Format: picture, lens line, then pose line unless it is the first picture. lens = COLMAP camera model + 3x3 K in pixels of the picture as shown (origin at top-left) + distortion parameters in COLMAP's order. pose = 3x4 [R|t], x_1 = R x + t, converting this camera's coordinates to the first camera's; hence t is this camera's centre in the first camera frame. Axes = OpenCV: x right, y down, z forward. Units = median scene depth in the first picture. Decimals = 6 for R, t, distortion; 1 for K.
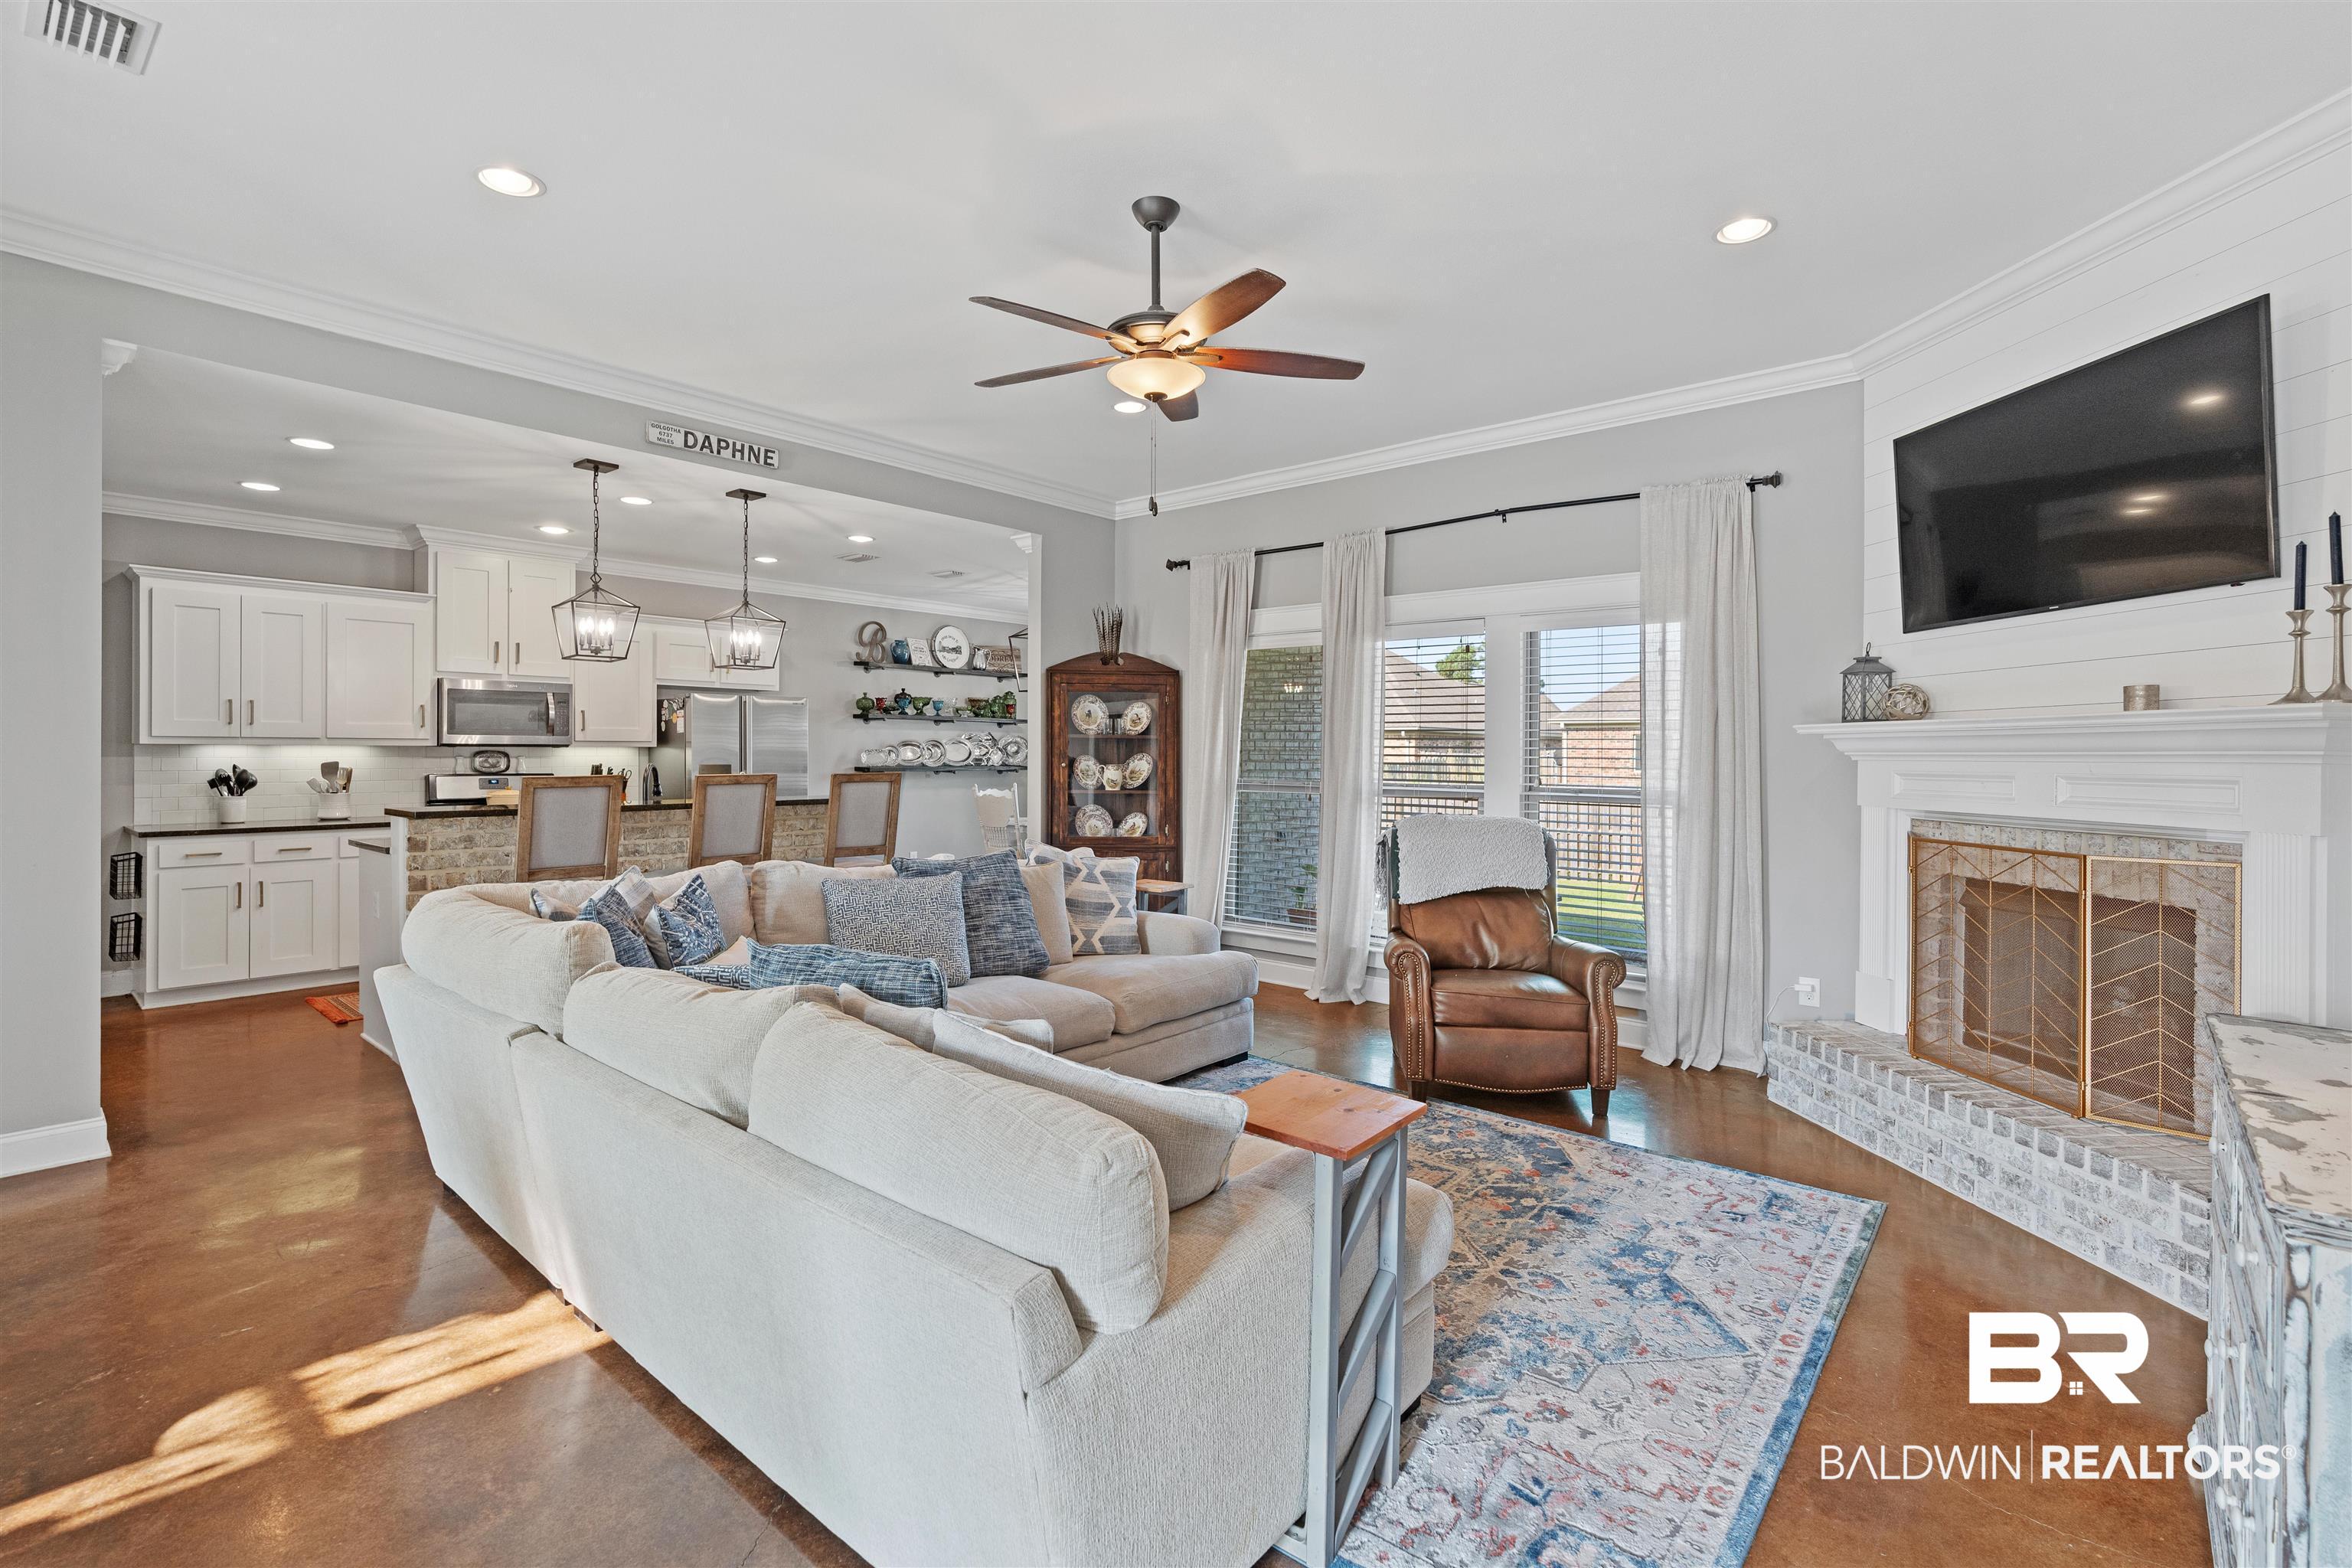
lens RADIAL K [[1057.2, 0, 1173.2], [0, 1057.2, 755.6], [0, 0, 1]] dist [-0.006537, 0.000646]
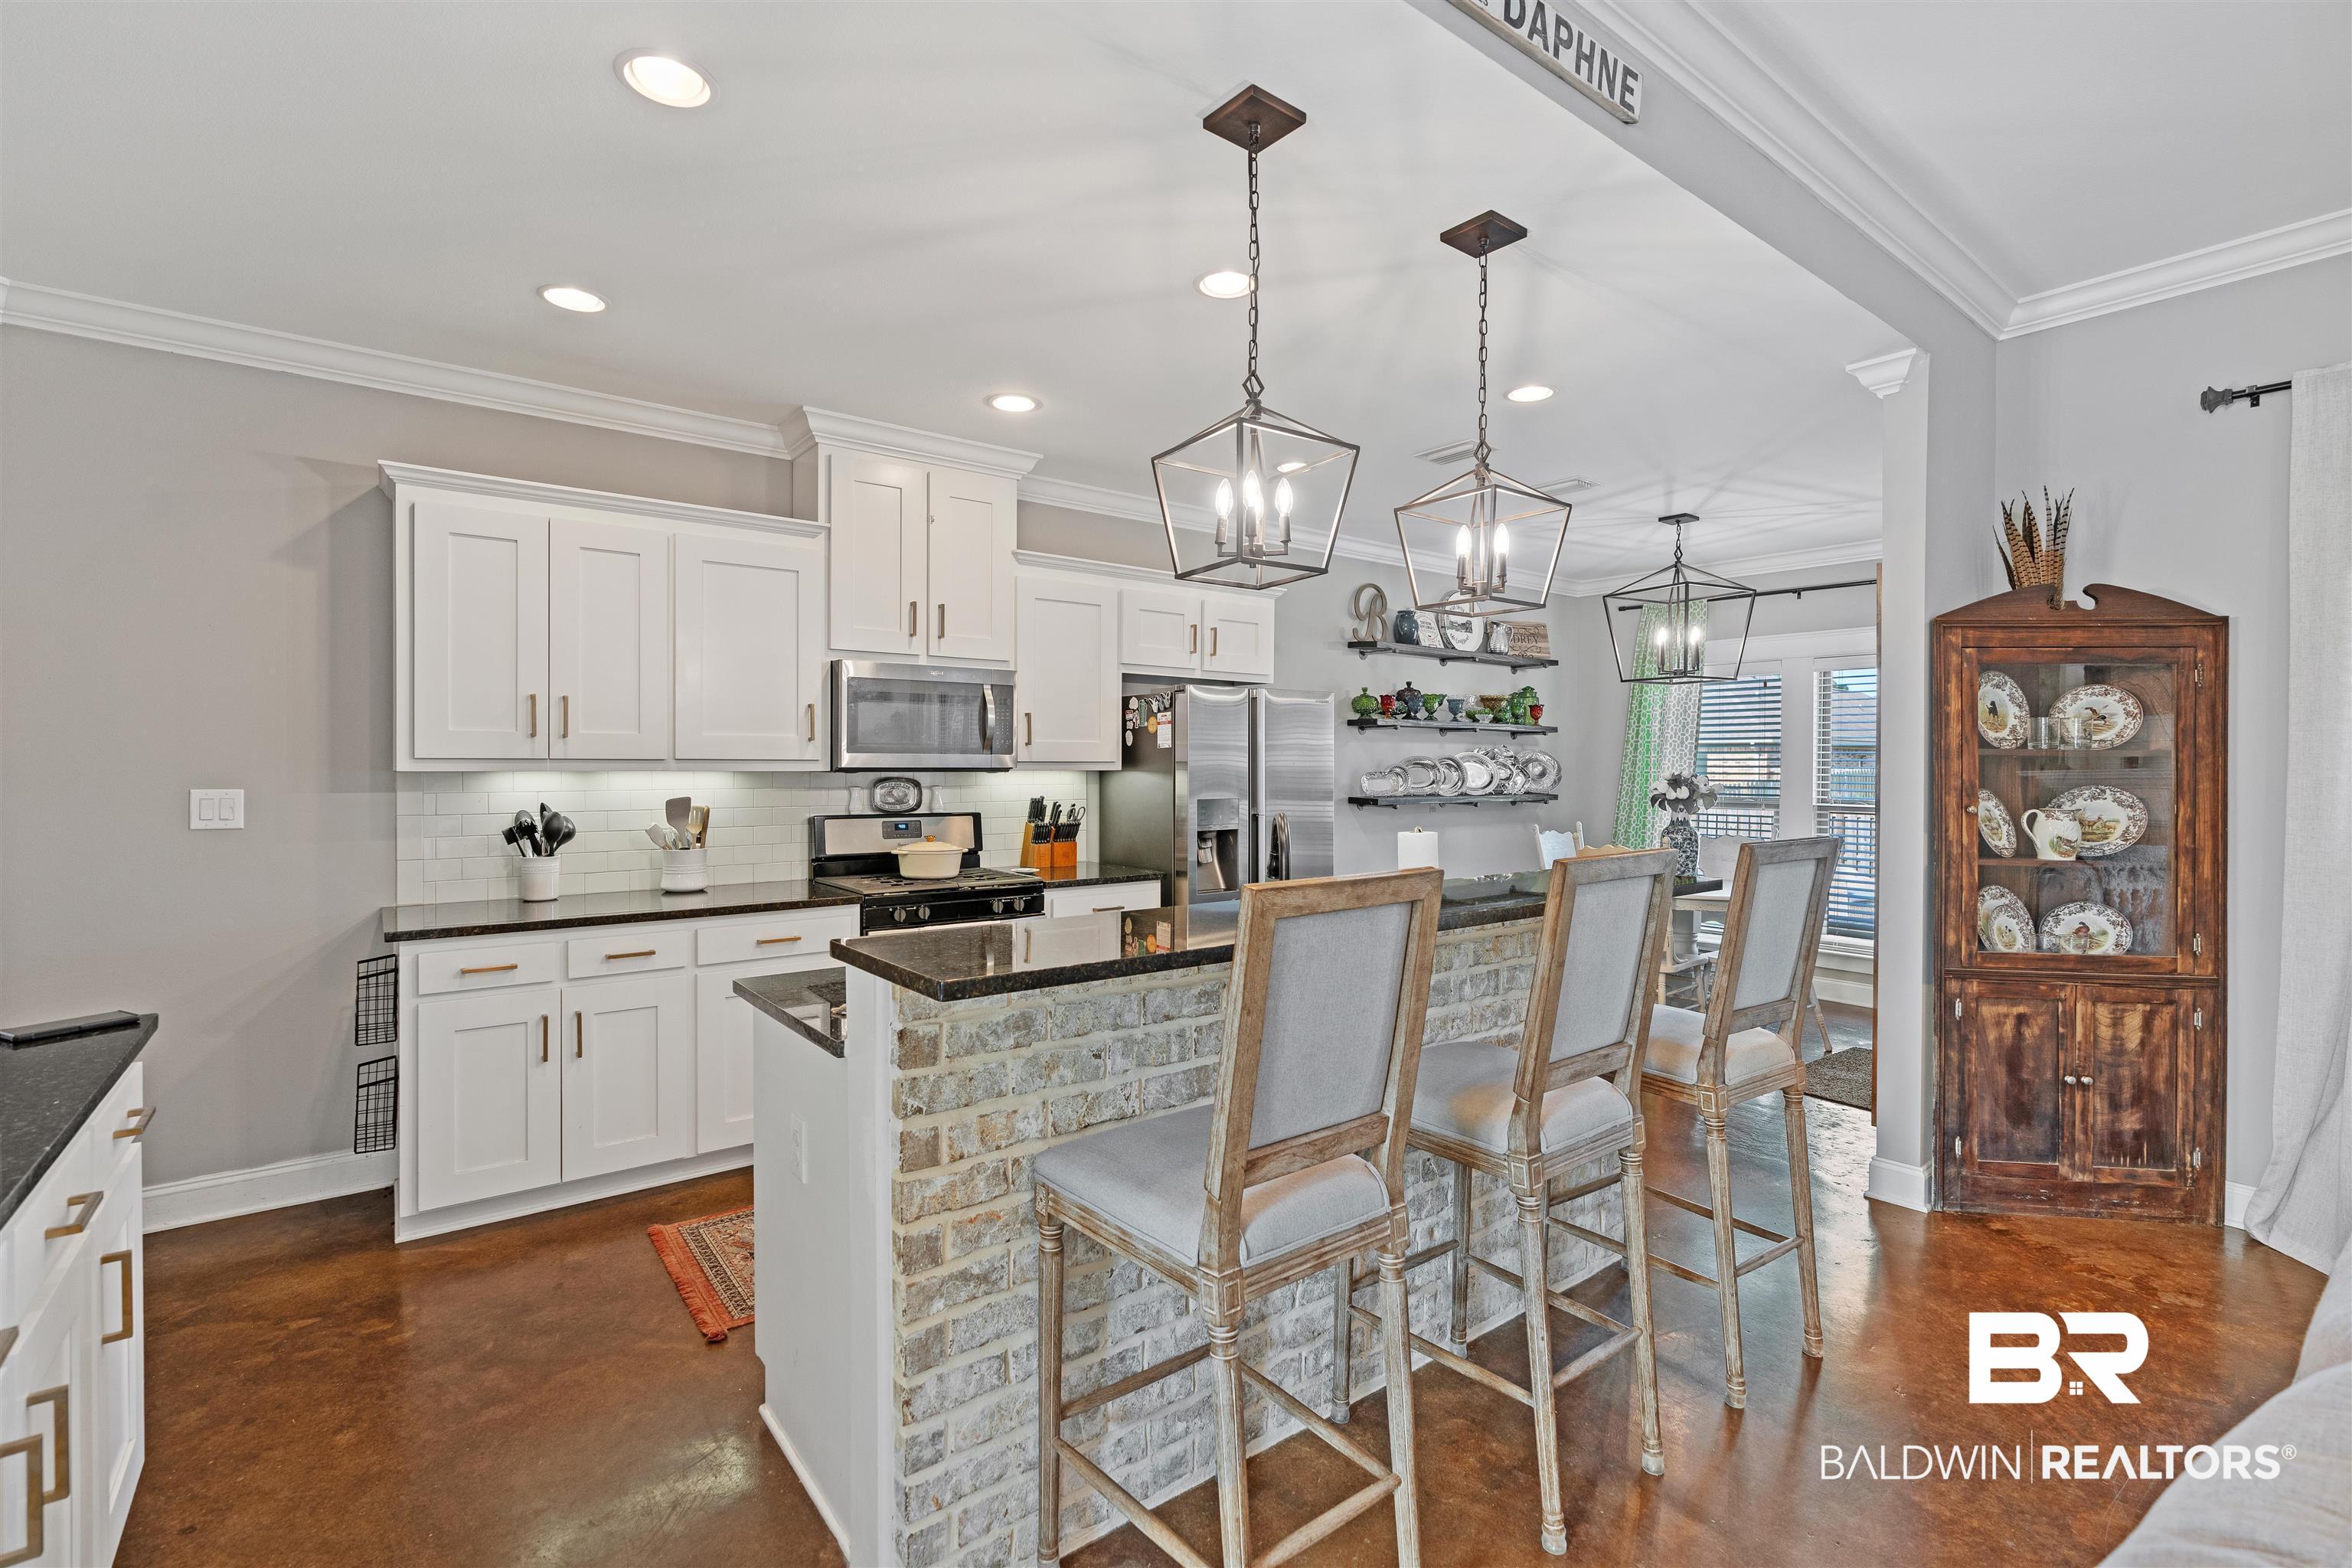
lens RADIAL K [[1046.1, 0, 1182.8], [0, 1046.1, 775.4], [0, 0, 1]] dist [-0.001335, 0.000418]
pose [[0.979197, 0.001587, -0.202907, -0.529960], [-0.000169, 0.999975, 0.007008, -0.015841], [0.202913, -0.006828, 0.979173, 0.629235]]
